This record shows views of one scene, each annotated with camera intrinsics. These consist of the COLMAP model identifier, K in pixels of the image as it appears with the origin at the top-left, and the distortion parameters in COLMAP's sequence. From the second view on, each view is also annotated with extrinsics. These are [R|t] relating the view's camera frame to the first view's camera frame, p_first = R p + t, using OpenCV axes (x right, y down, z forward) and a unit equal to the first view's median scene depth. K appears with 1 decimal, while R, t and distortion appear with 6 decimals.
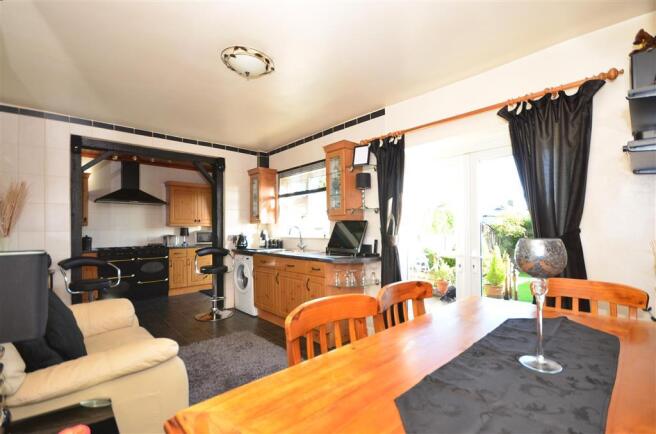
lens RADIAL K [[291.6, 0, 334.9], [0, 291.6, 223.5], [0, 0, 1]] dist [-0.000805, -0.001275]
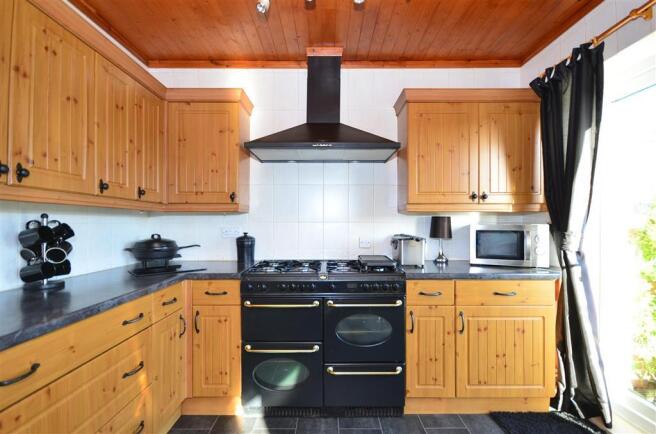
lens RADIAL K [[291.6, 0, 331.3], [0, 291.6, 218.6], [0, 0, 1]] dist [-0.000805, -0.001275]
pose [[0.724702, 0.007841, -0.689017, -0.396000], [0.005800, 0.999830, 0.017479, 0.010440], [0.689038, -0.016663, 0.724534, 0.690914]]
